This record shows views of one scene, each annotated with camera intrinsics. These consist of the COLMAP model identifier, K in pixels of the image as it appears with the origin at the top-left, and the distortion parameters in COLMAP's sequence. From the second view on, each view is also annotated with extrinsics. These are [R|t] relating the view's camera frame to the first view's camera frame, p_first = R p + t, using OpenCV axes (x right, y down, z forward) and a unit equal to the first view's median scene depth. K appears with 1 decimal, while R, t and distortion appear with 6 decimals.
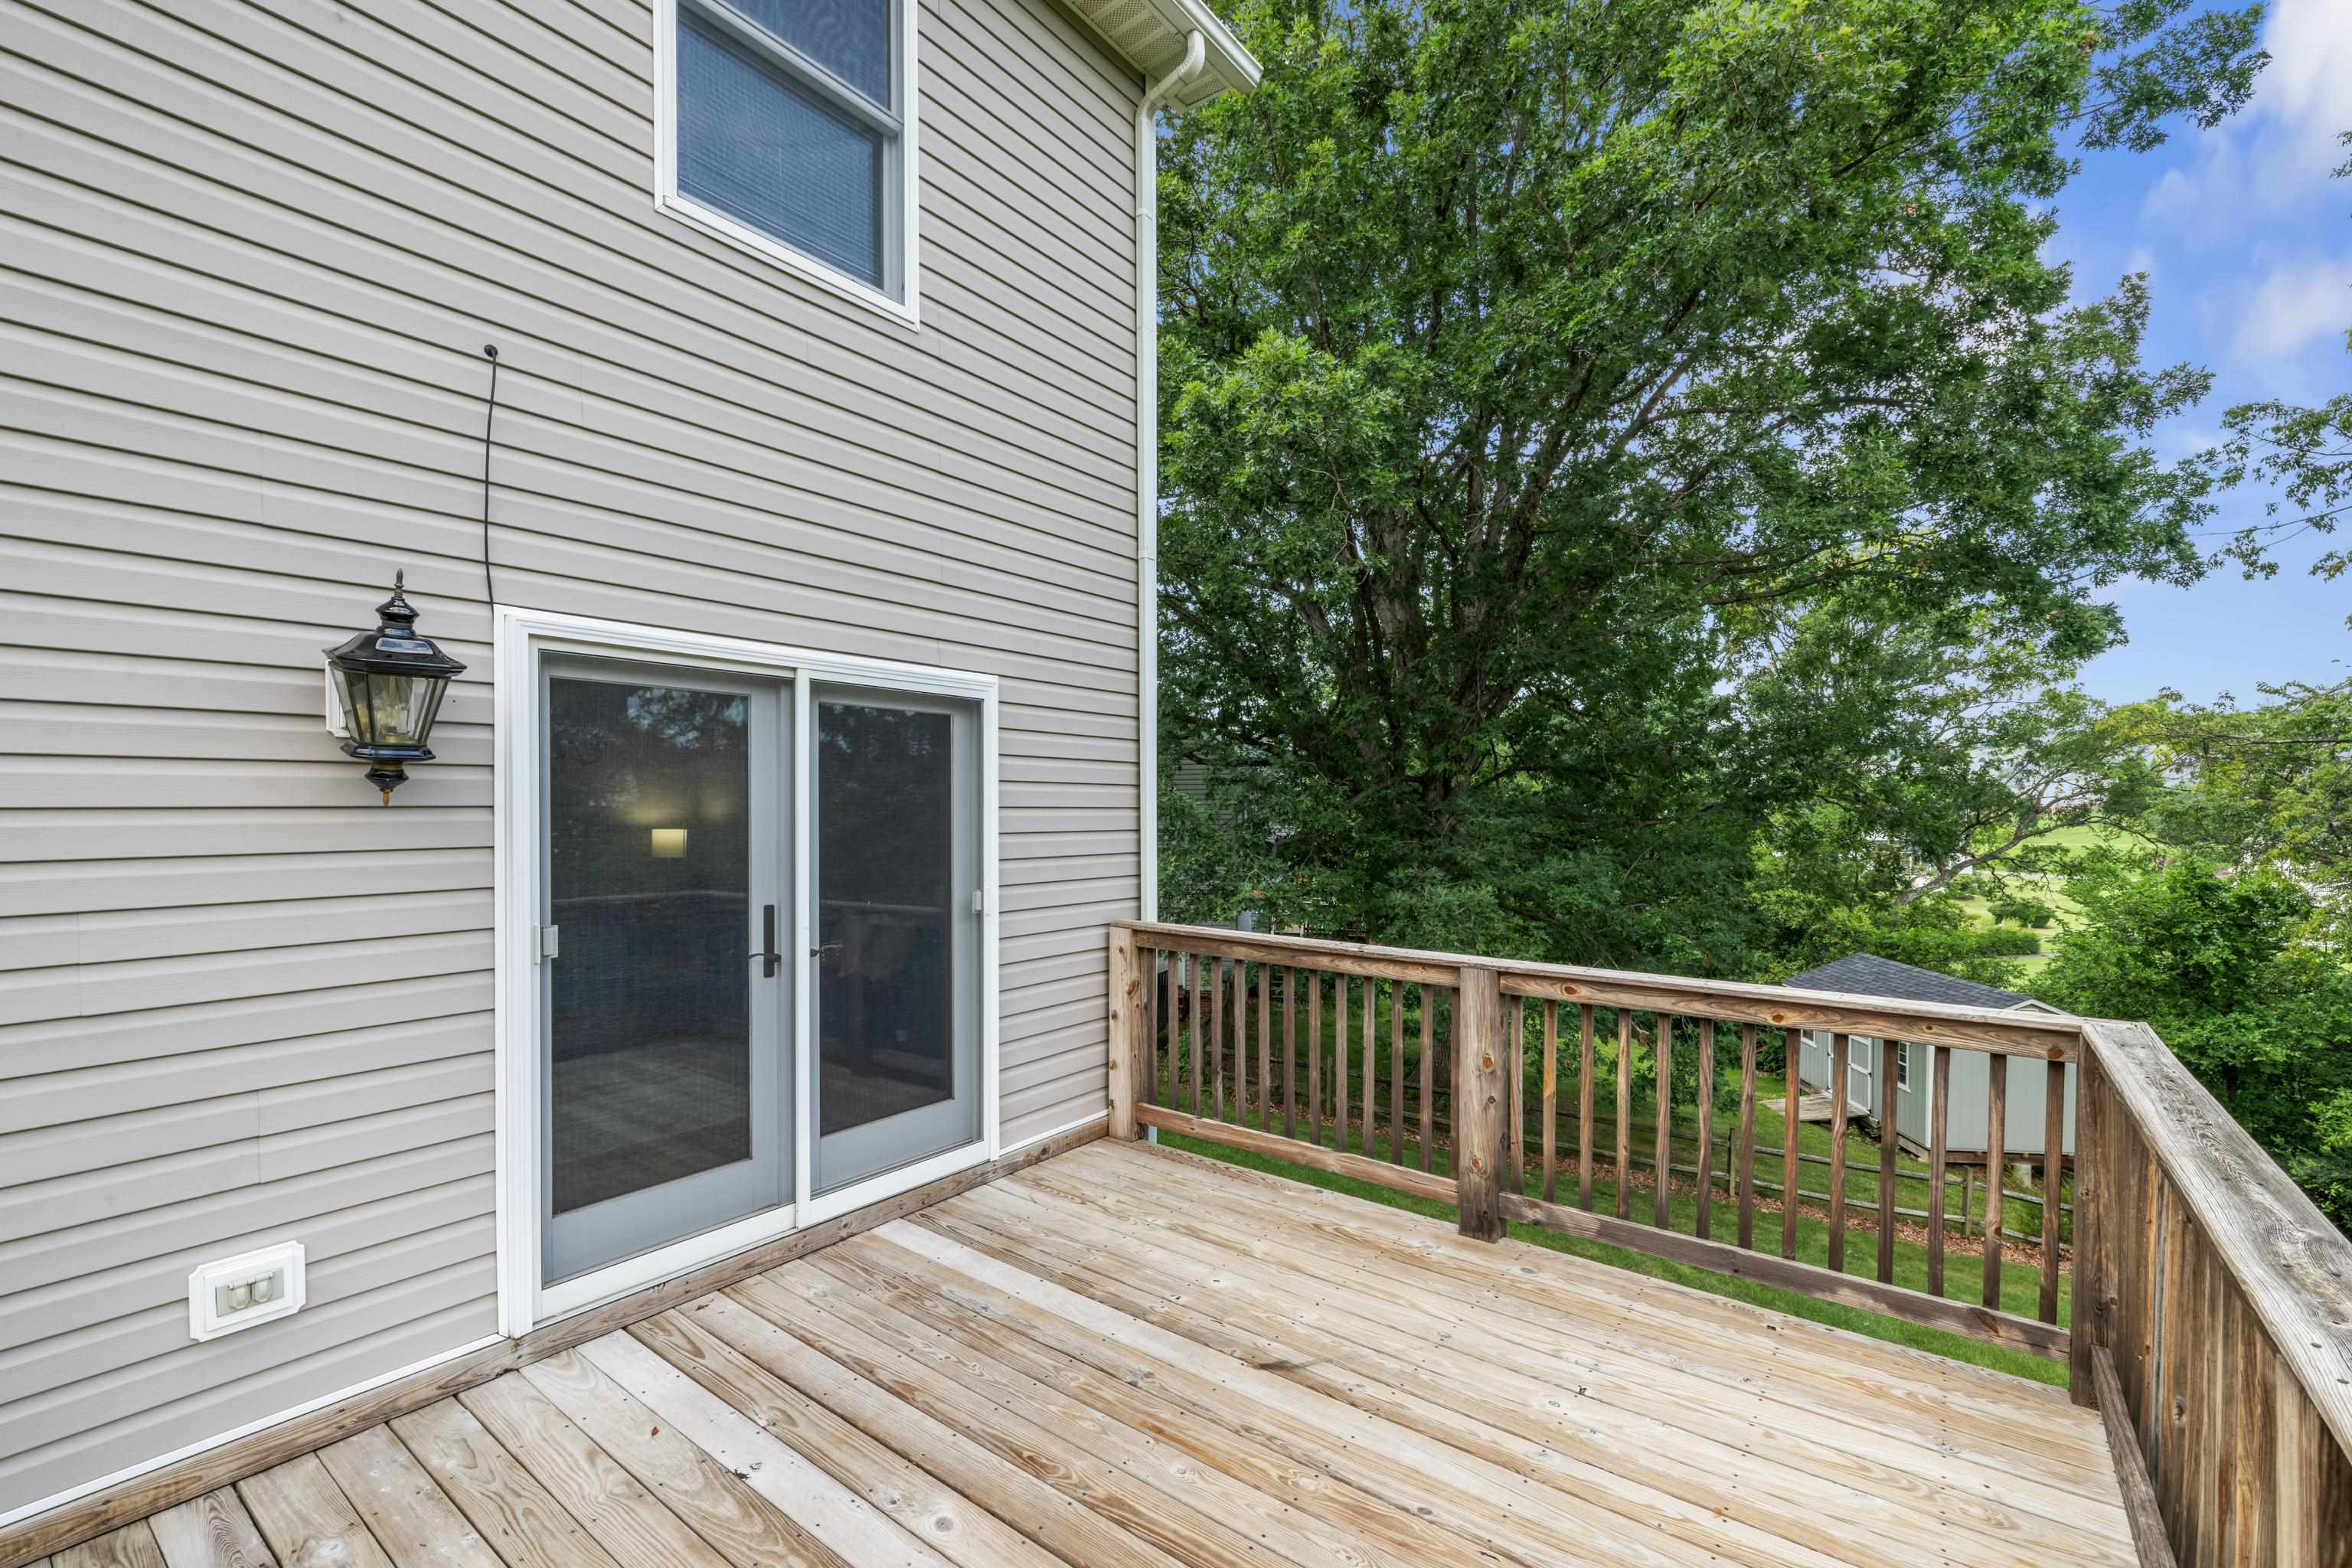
lens RADIAL K [[998.0, 0, 1178.5], [0, 998.0, 782.3], [0, 0, 1]] dist [-0.002959, -0.000020]
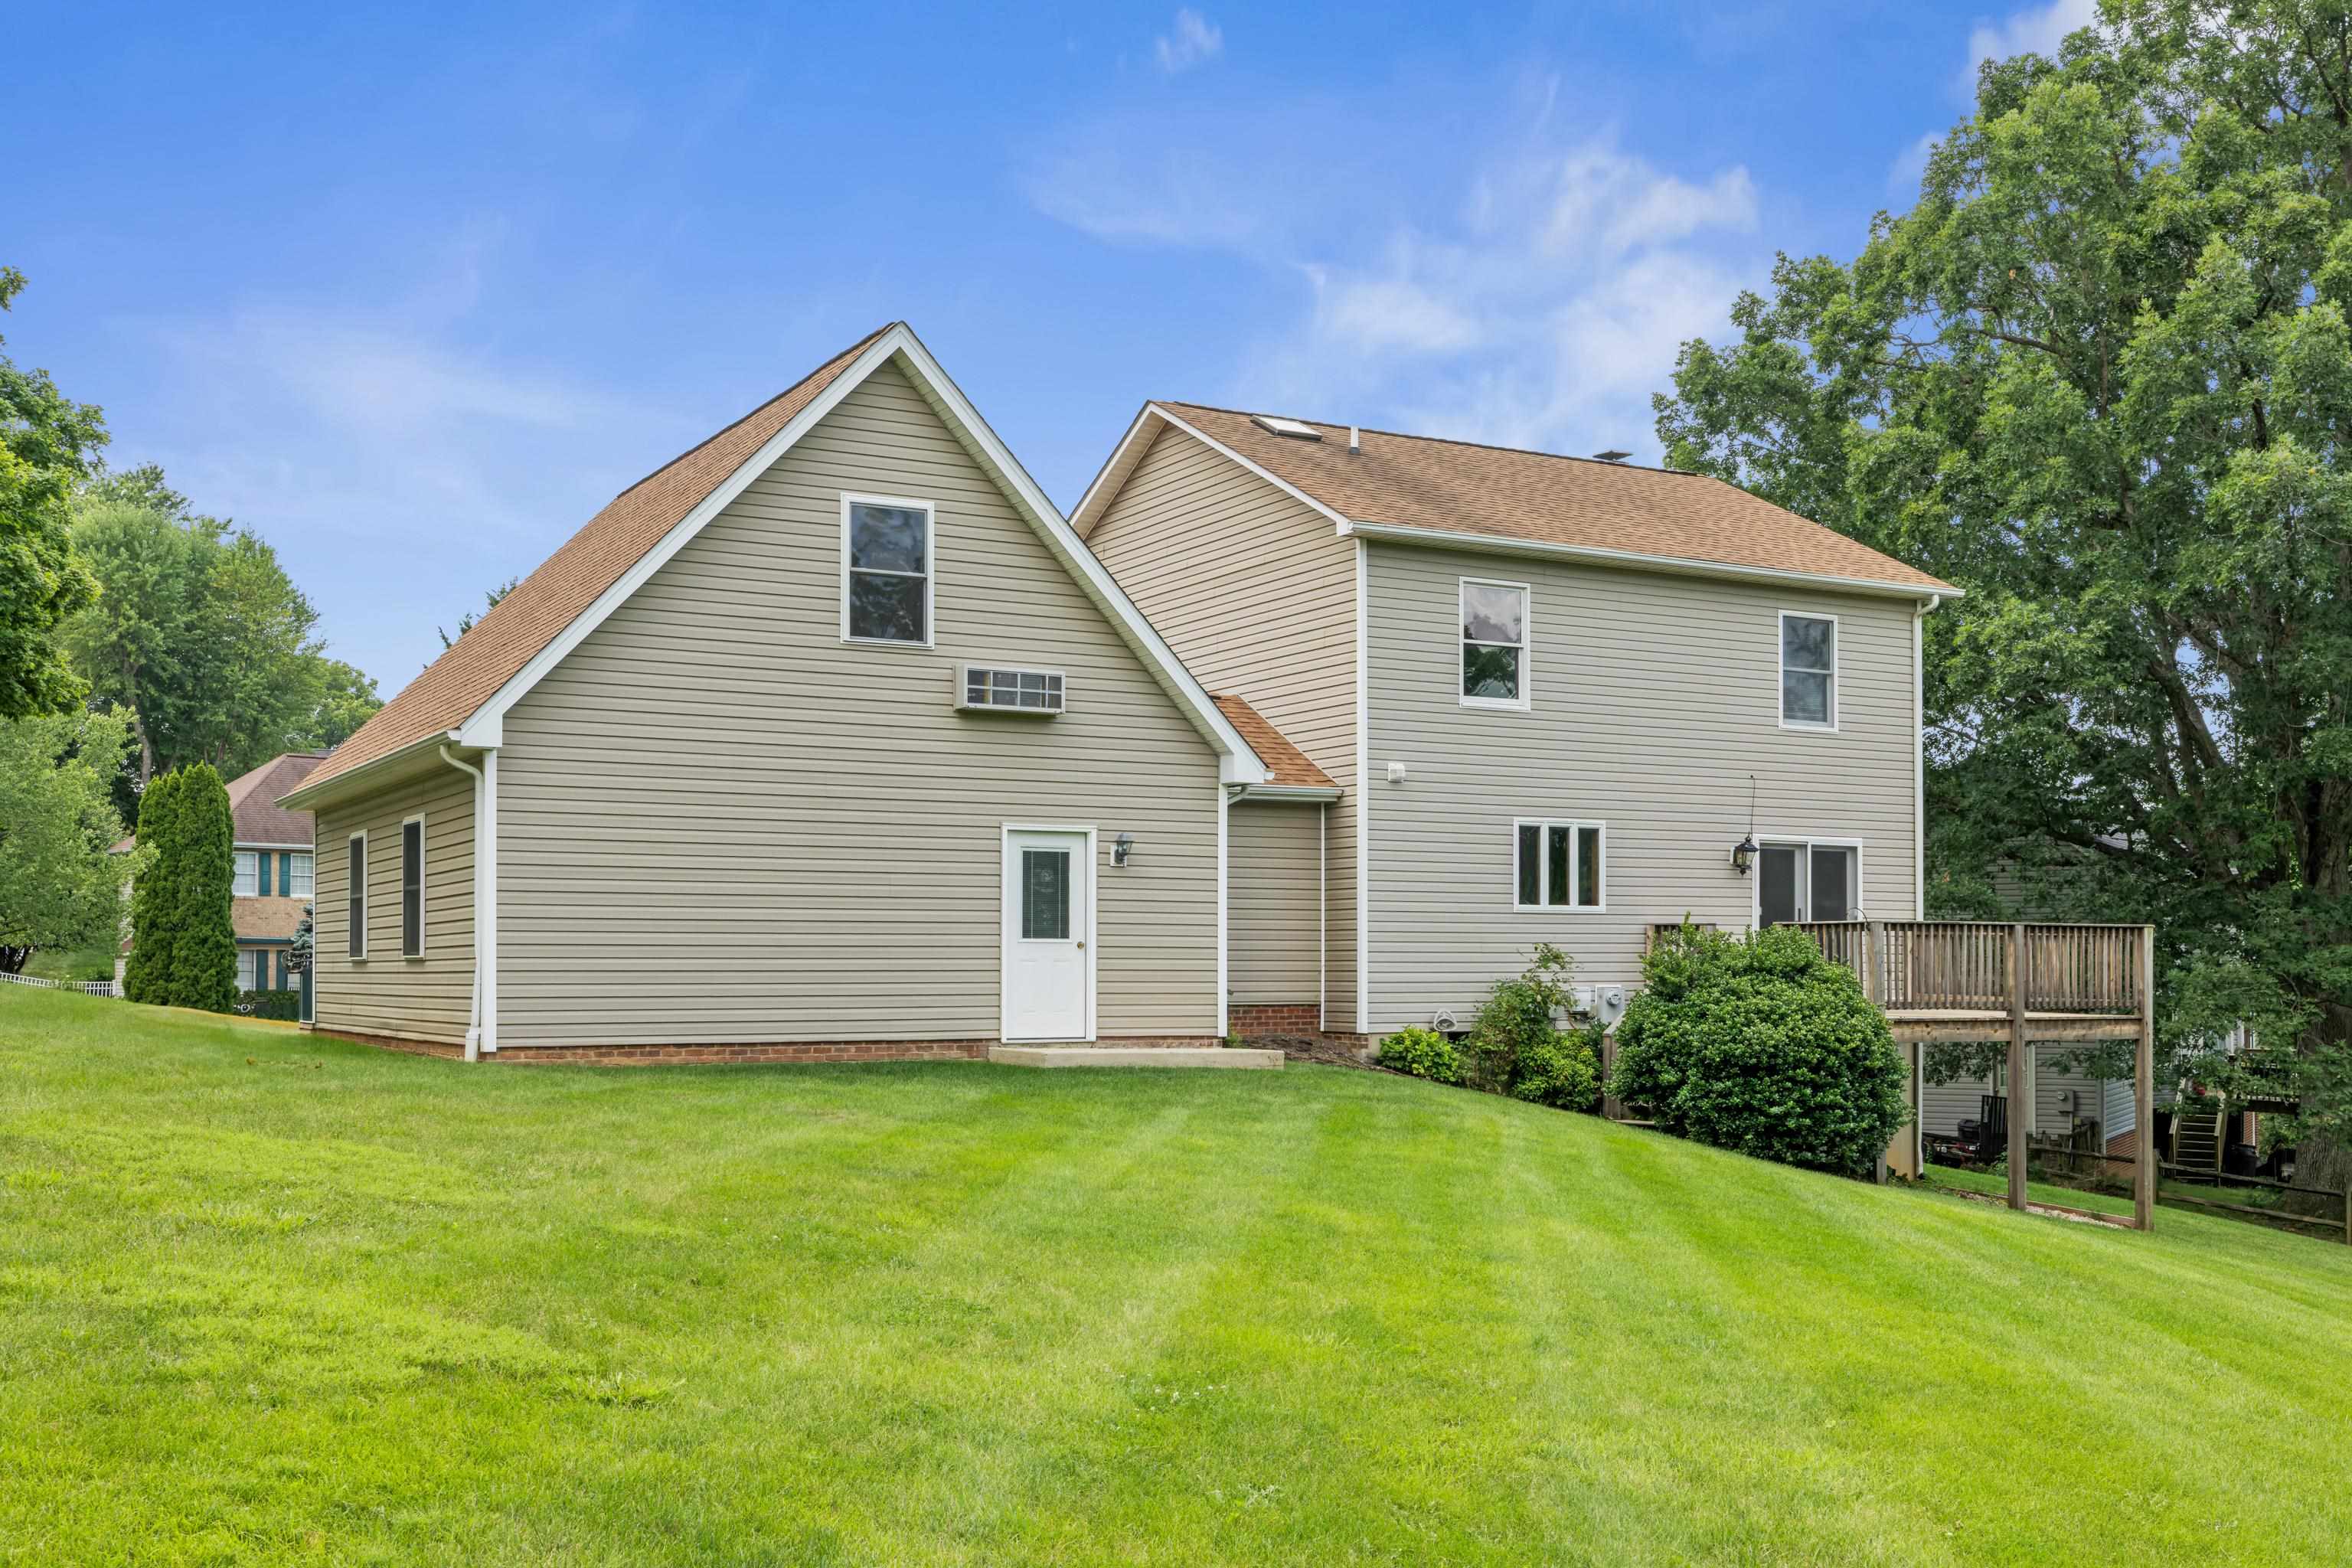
lens RADIAL K [[2333.1, 0, 1177.8], [0, 2333.1, 781.2], [0, 0, 1]] dist [0.003977, 0.000000]
pose [[0.920737, -0.011348, -0.390019, 0.659844], [-0.006915, 0.998945, -0.045389, 0.052564], [0.390123, 0.044488, 0.919687, -6.251869]]
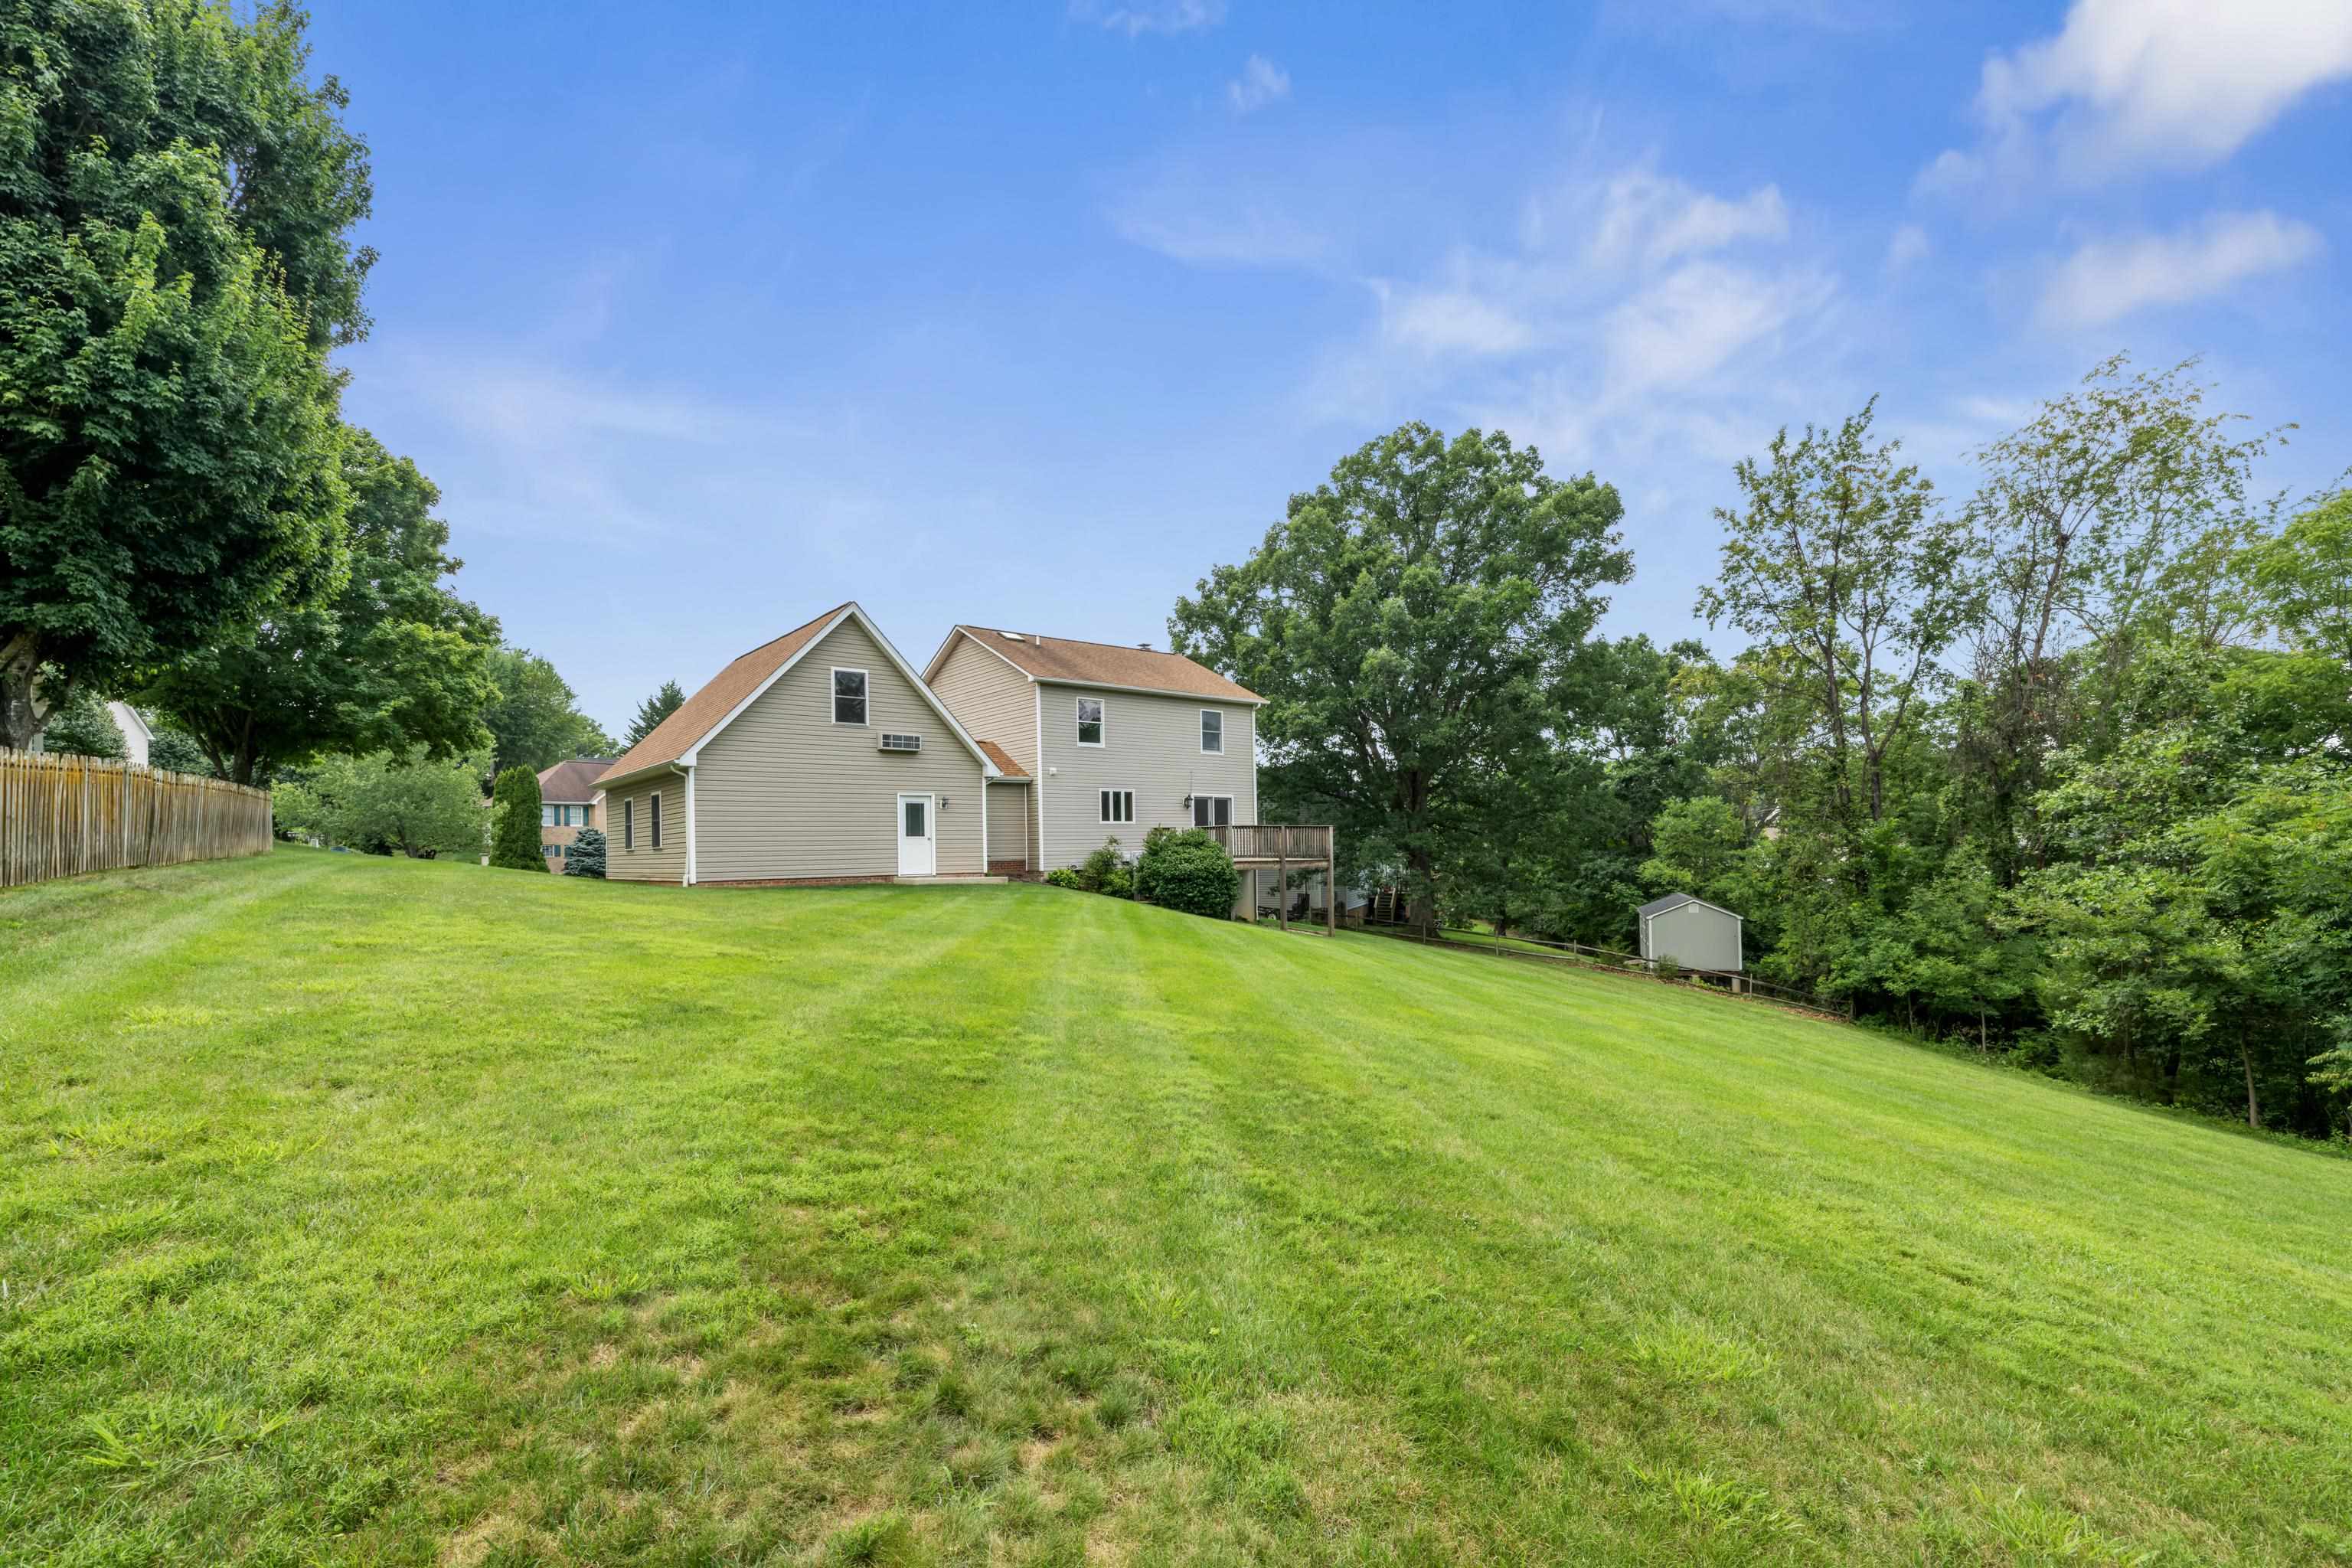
lens RADIAL K [[998.0, 0, 1170.0], [0, 998.0, 804.5], [0, 0, 1]] dist [-0.002959, -0.000020]
pose [[0.976615, -0.008184, -0.214838, 1.012659], [0.006051, 0.999926, -0.010587, 0.052521], [0.214909, 0.009039, 0.976592, -6.854085]]
